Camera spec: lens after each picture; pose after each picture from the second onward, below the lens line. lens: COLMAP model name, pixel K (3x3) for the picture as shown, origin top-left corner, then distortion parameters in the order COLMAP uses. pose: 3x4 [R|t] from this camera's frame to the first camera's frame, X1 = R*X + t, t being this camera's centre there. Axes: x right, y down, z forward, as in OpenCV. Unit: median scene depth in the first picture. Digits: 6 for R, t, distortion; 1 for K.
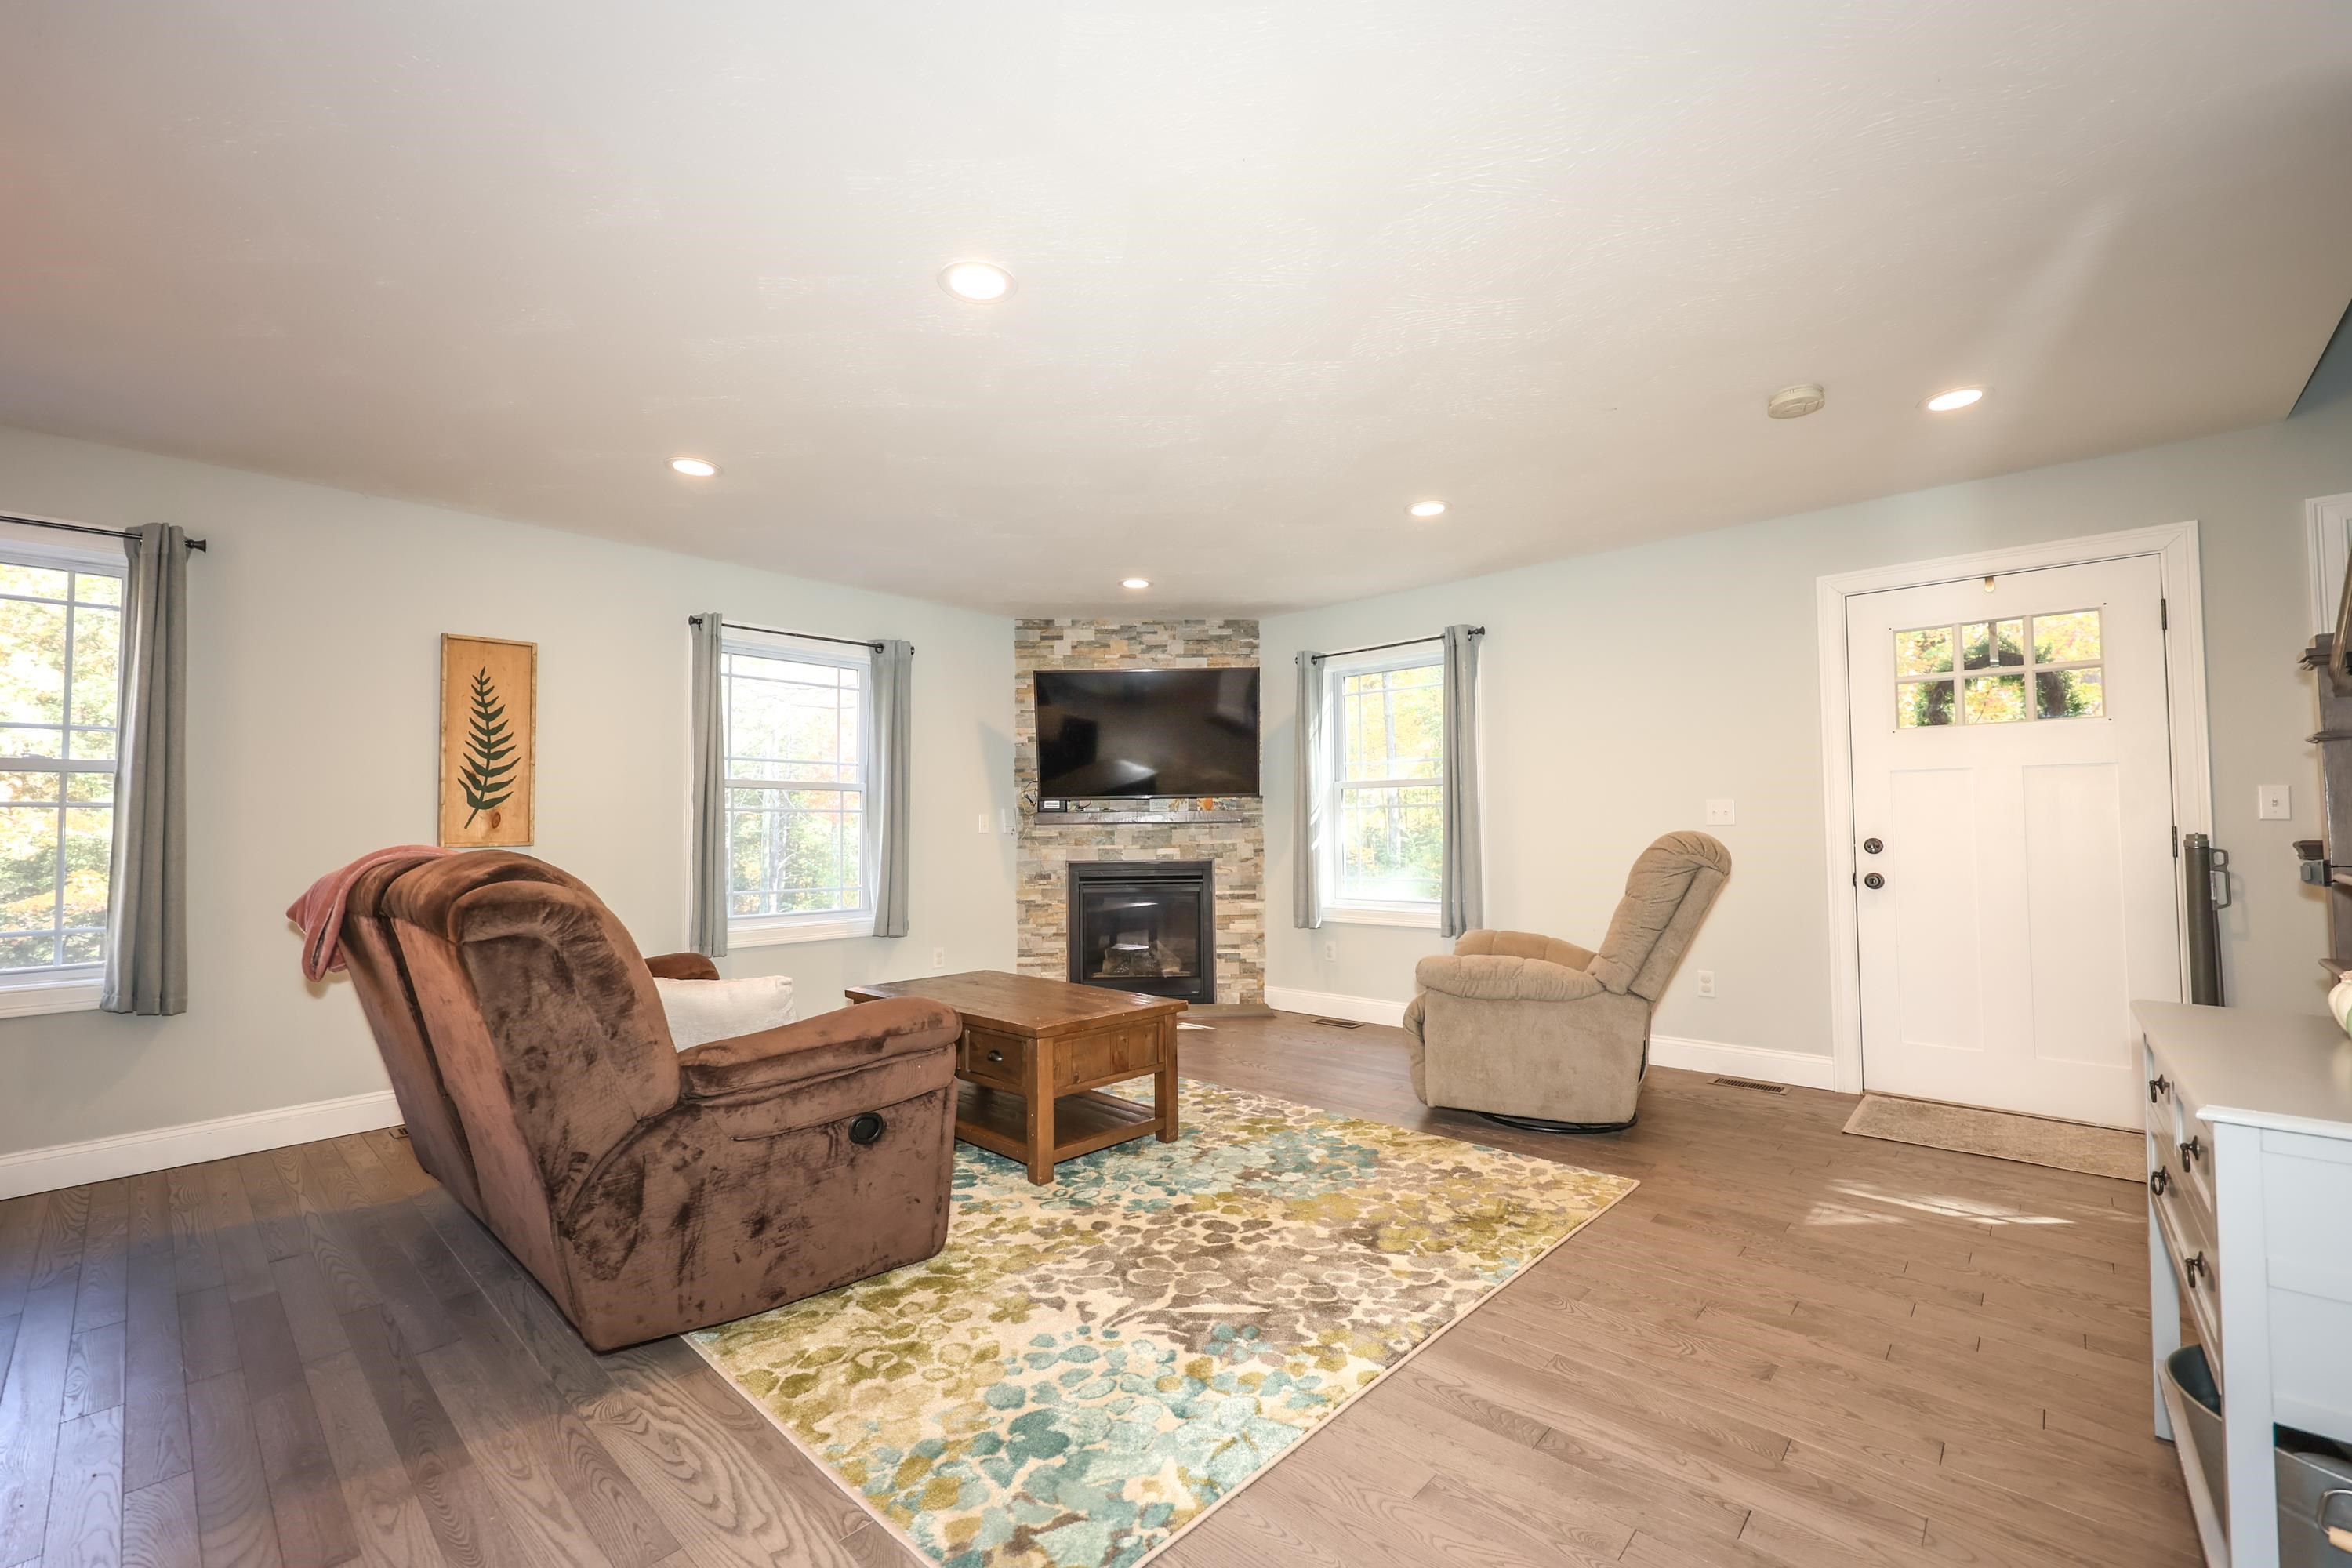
lens RADIAL K [[962.0, 0, 1211.2], [0, 962.0, 791.7], [0, 0, 1]] dist [-0.001983, -0.000722]
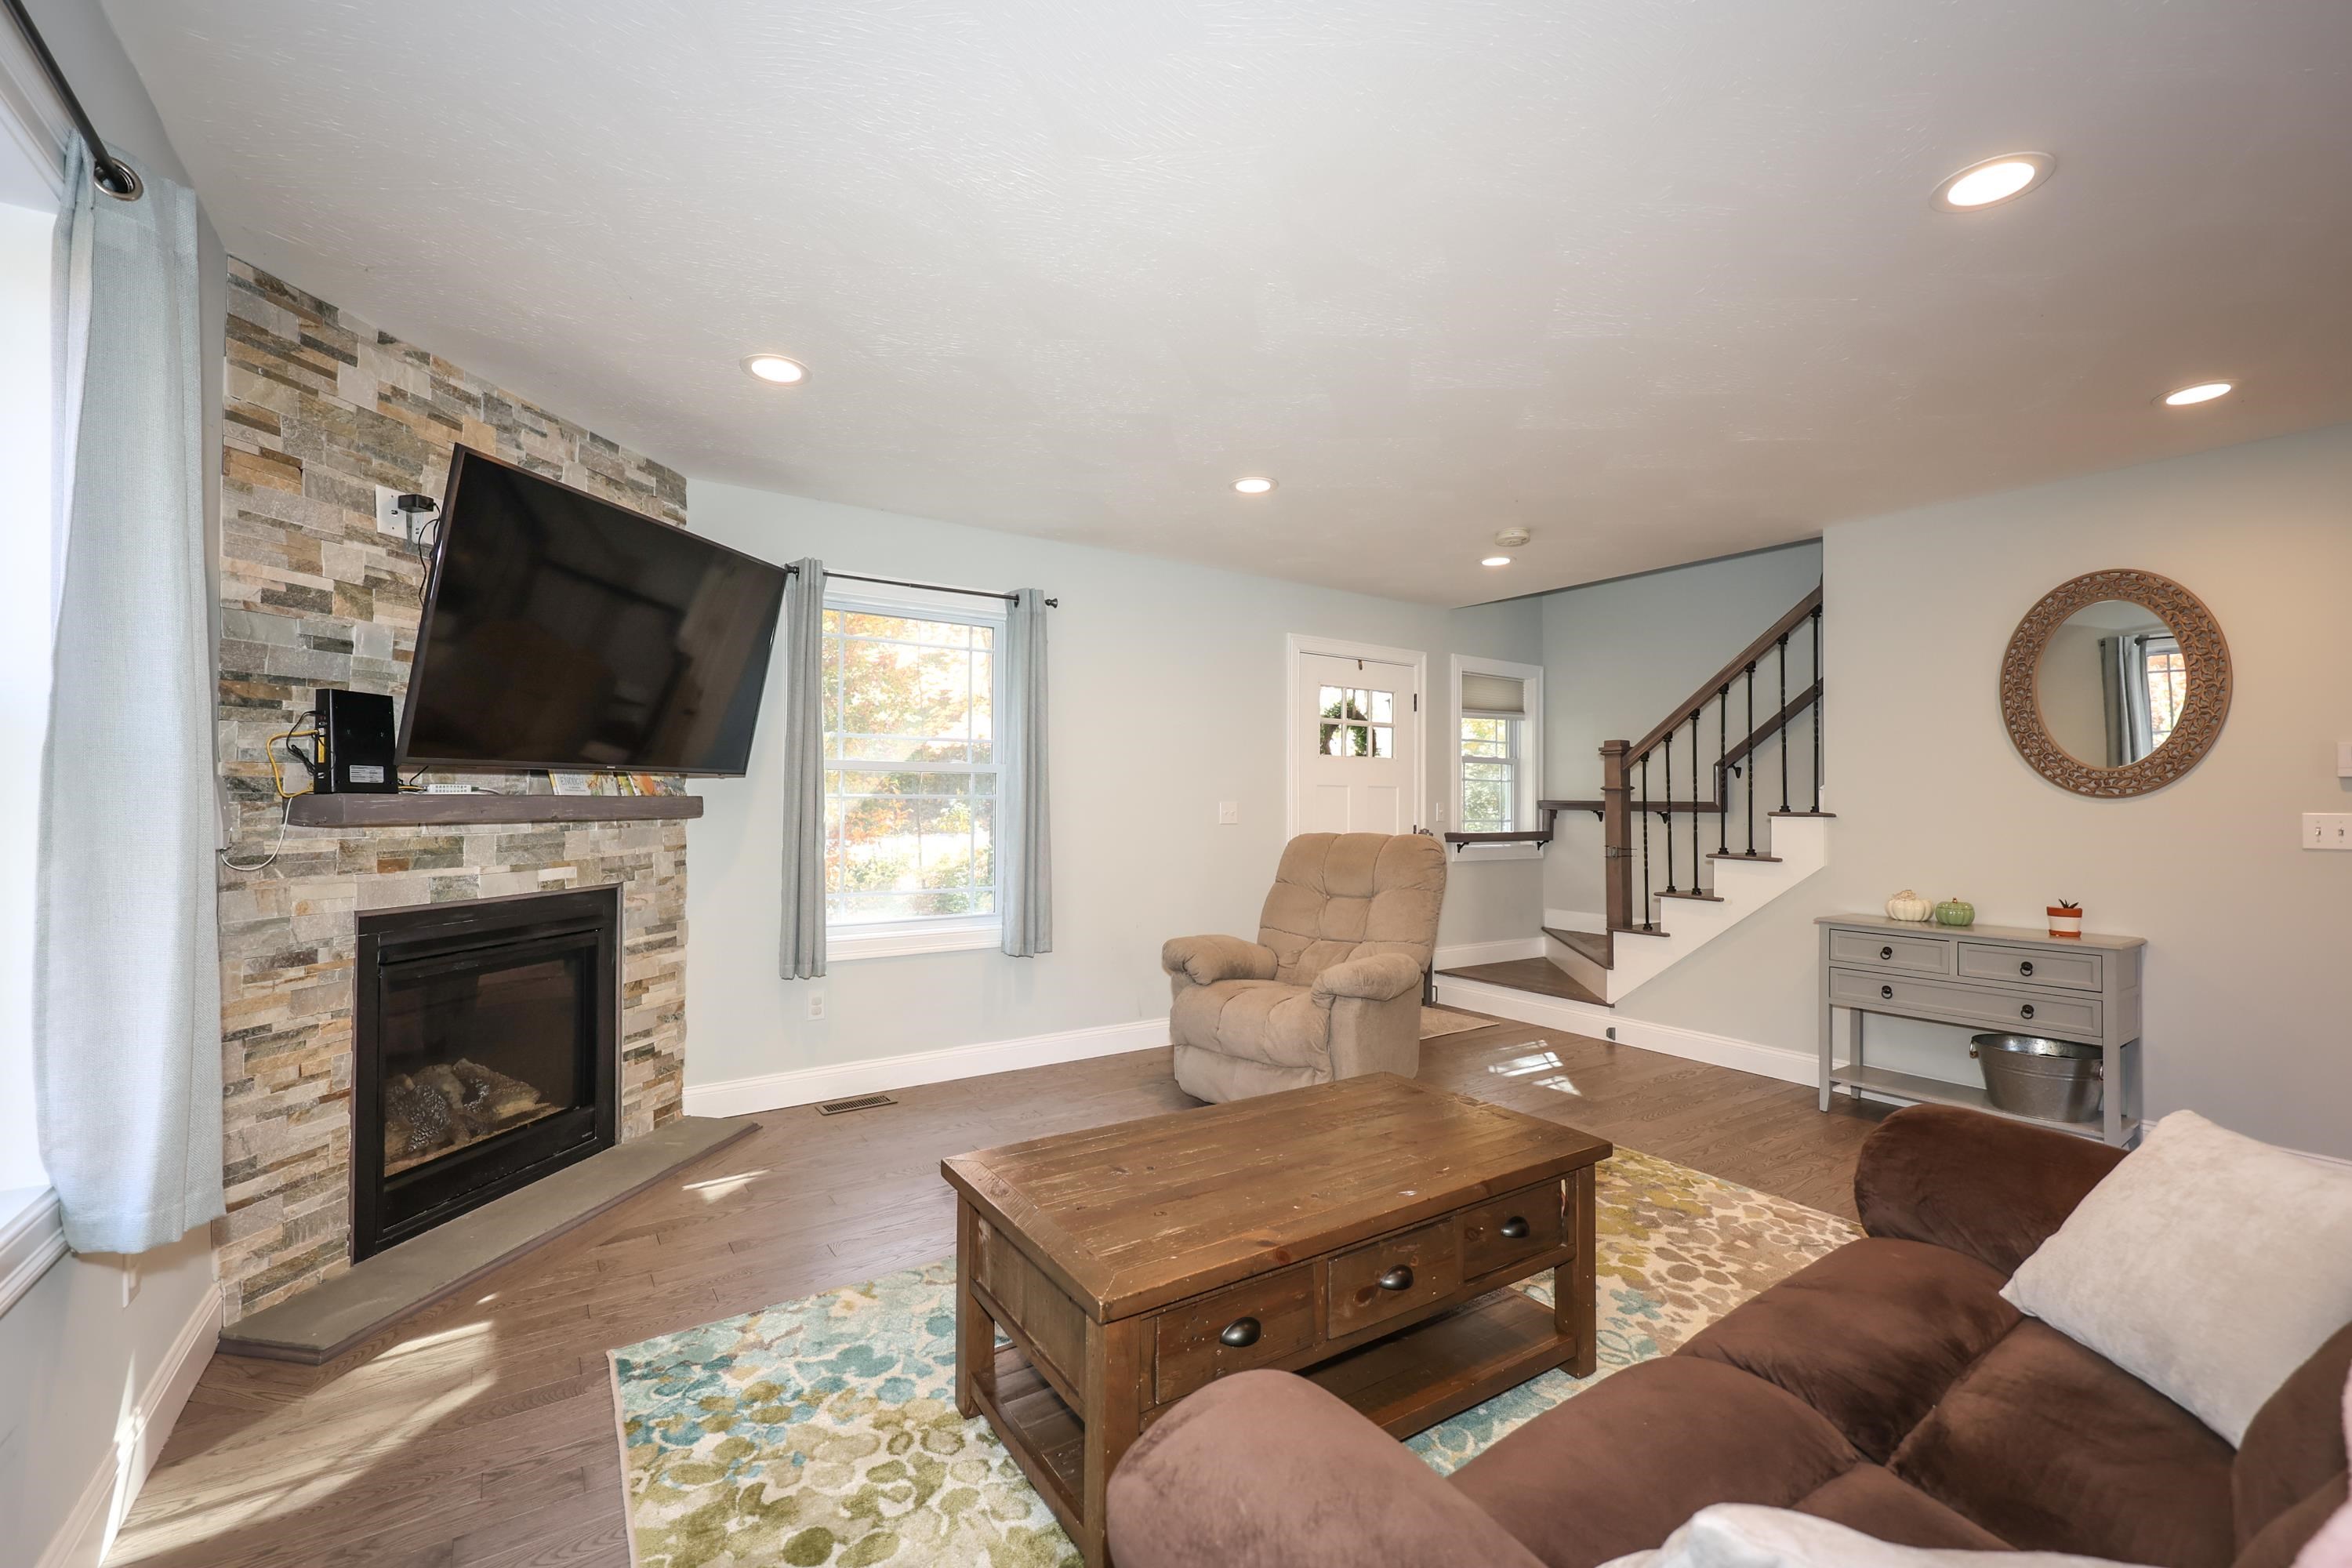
lens RADIAL K [[971.9, 0, 1176.0], [0, 971.9, 784.0], [0, 0, 1]] dist [0.000553, 0.000250]
pose [[0.249820, 0.030321, 0.967817, -0.769458], [-0.048669, 0.998639, -0.018723, 0.013905], [-0.967068, -0.042425, 0.250956, 0.928305]]
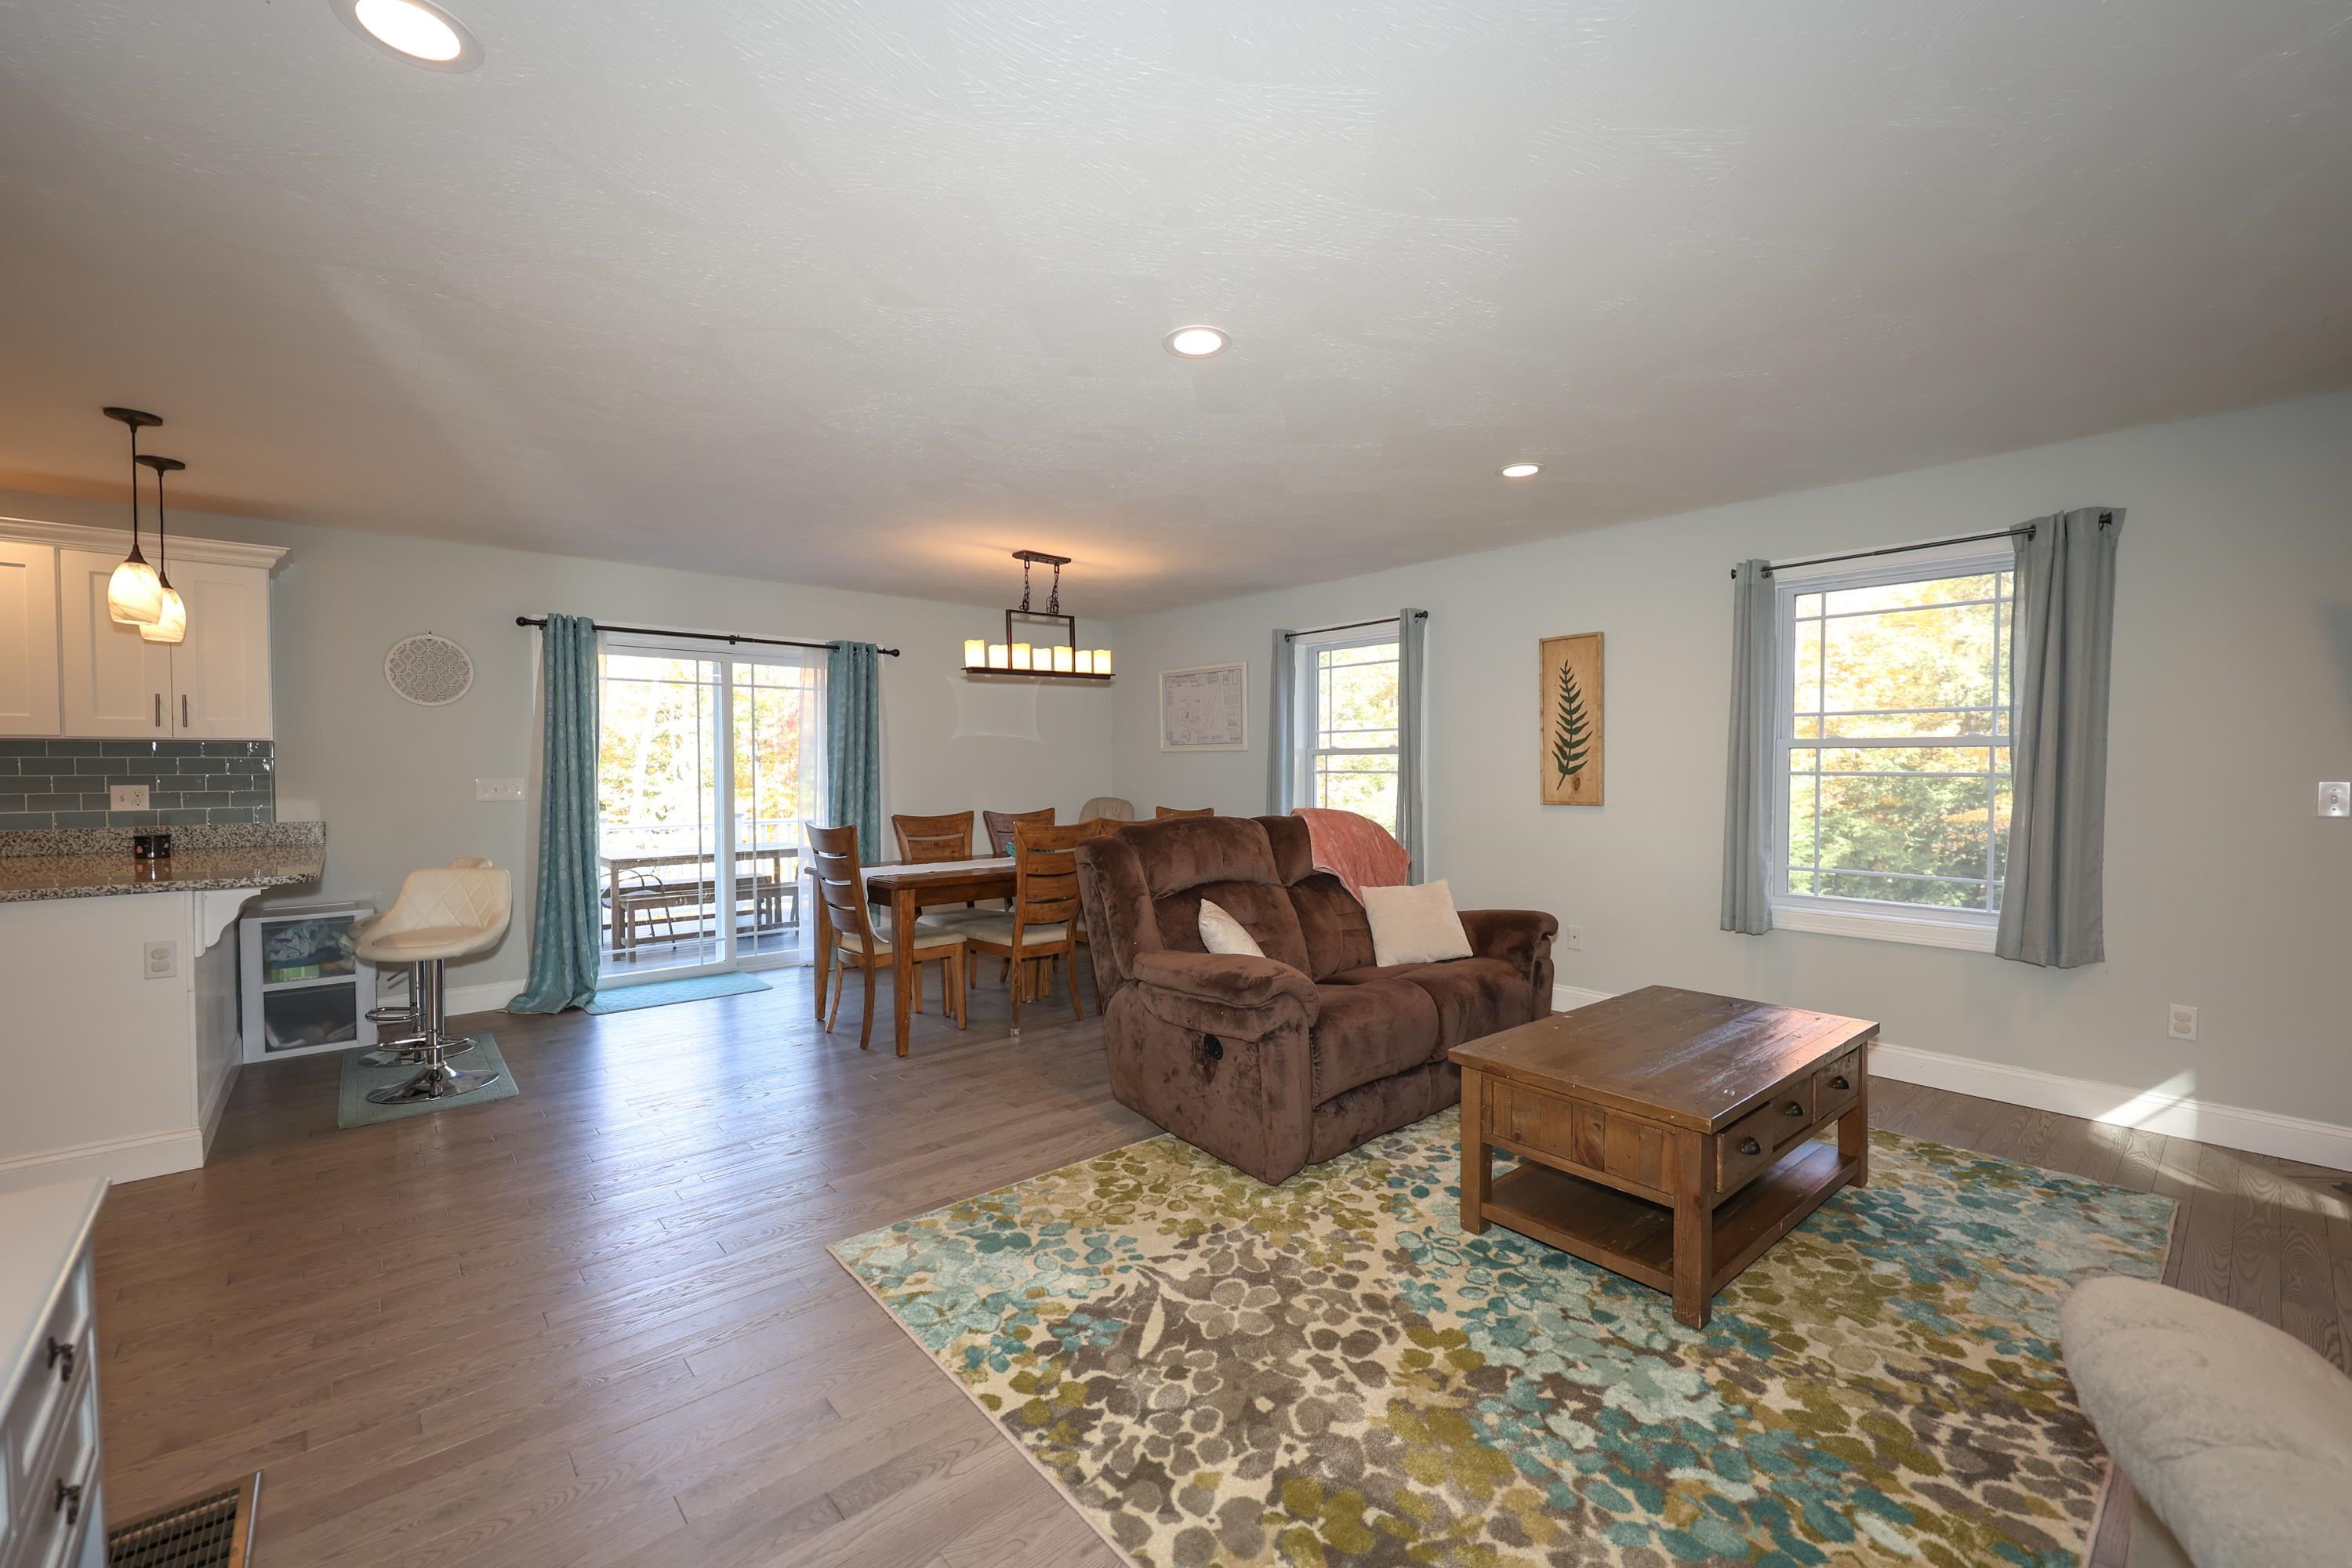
lens RADIAL K [[971.9, 0, 1176.0], [0, 971.9, 784.0], [0, 0, 1]] dist [0.000553, 0.000250]
pose [[-0.128884, 0.027031, -0.991291, 0.591392], [0.042476, 0.998861, 0.021715, -0.020481], [0.990750, -0.039308, -0.129885, 0.715506]]
